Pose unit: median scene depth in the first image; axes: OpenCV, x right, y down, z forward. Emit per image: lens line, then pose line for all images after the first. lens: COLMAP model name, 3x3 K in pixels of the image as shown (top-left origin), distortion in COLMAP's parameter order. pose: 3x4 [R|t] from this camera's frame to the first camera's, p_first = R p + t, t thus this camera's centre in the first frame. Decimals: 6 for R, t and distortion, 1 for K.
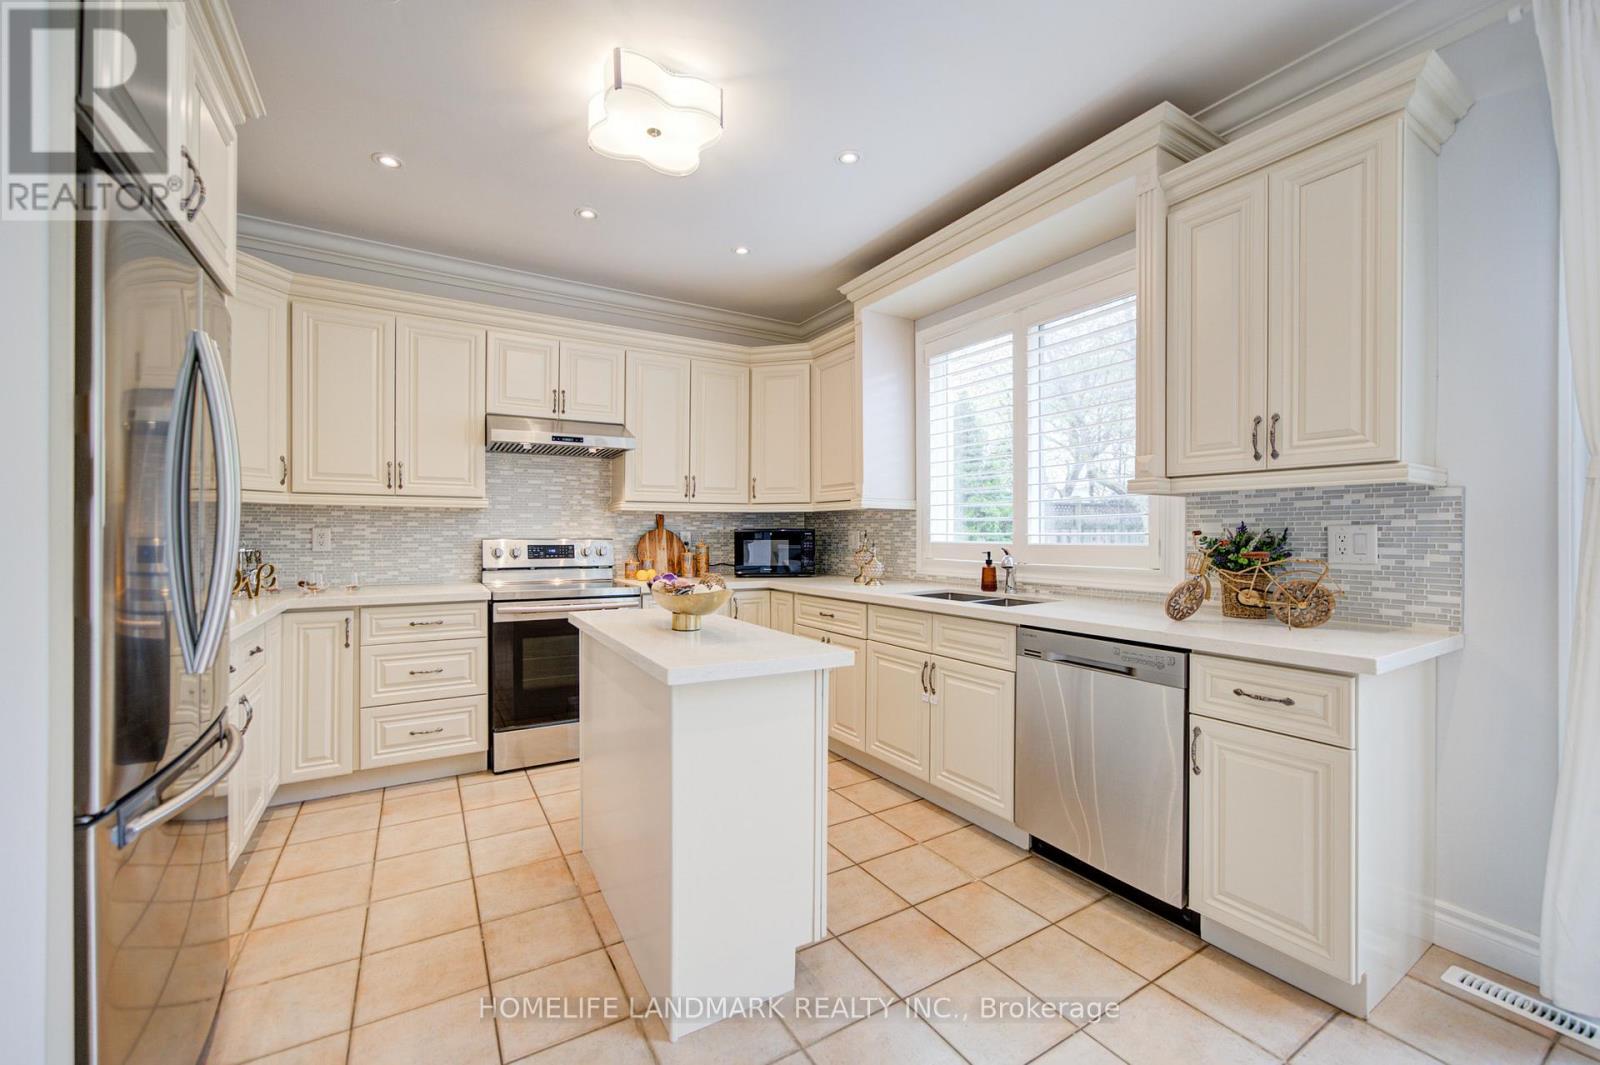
lens RADIAL K [[636.9, 0, 795.3], [0, 636.9, 537.2], [0, 0, 1]] dist [0.002286, 0.001014]
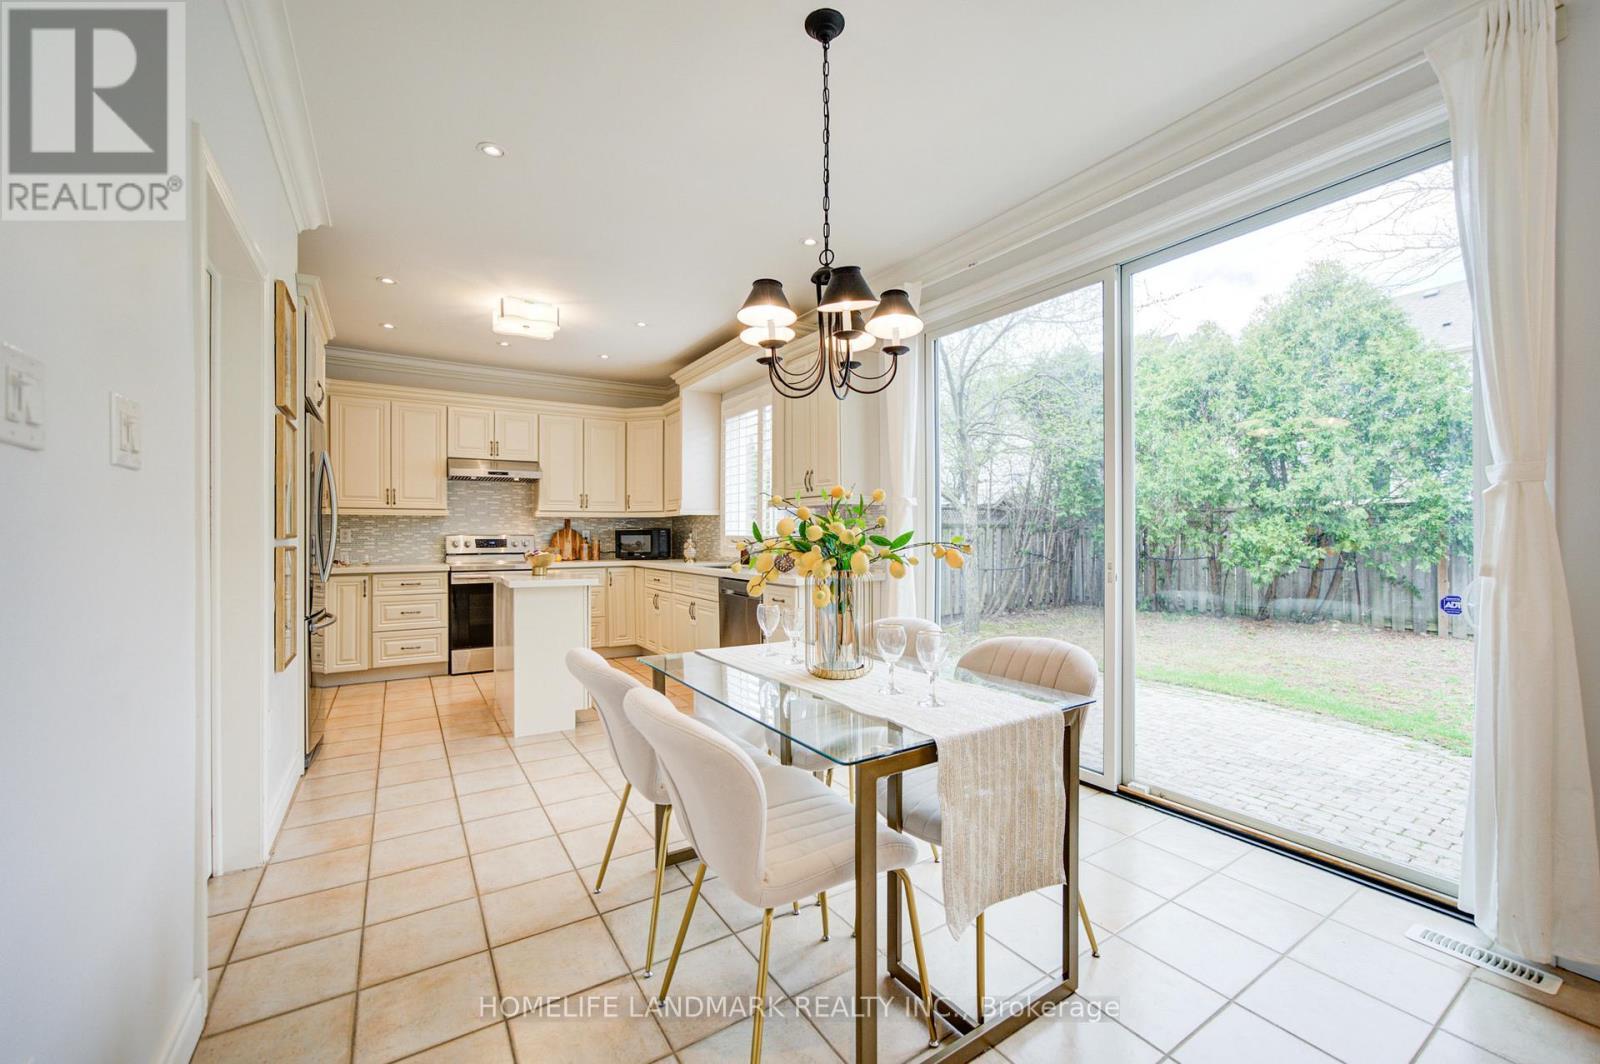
lens RADIAL K [[595.0, 0, 758.8], [0, 595.0, 536.9], [0, 0, 1]] dist [0.017223, 0.000056]
pose [[0.999969, -0.006882, 0.003931, 0.284087], [0.006897, 0.999969, -0.003710, 0.017811], [-0.003905, 0.003737, 0.999985, -0.495853]]
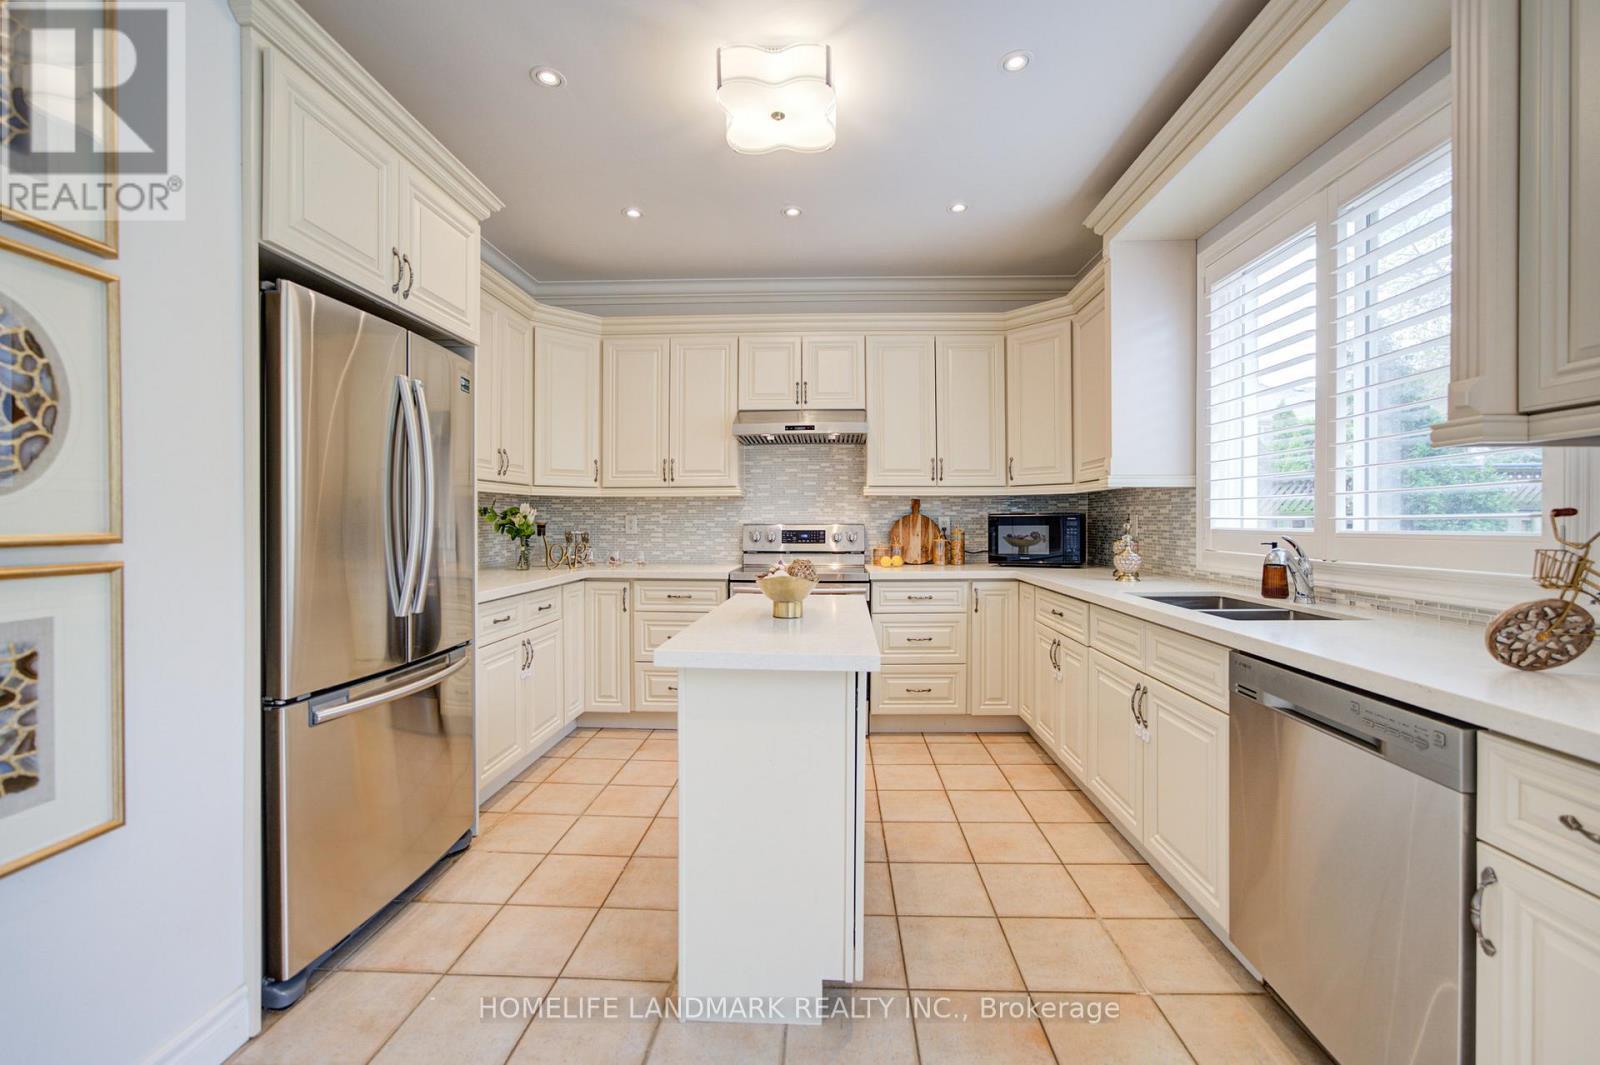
lens RADIAL K [[637.0, 0, 800.0], [0, 637.0, 532.5], [0, 0, 1]] dist [-0.075720, 0.031172]
pose [[0.845237, 0.007770, -0.534335, 0.187978], [-0.000135, 0.999897, 0.014327, 0.001095], [0.534392, -0.012038, 0.845151, 0.113390]]
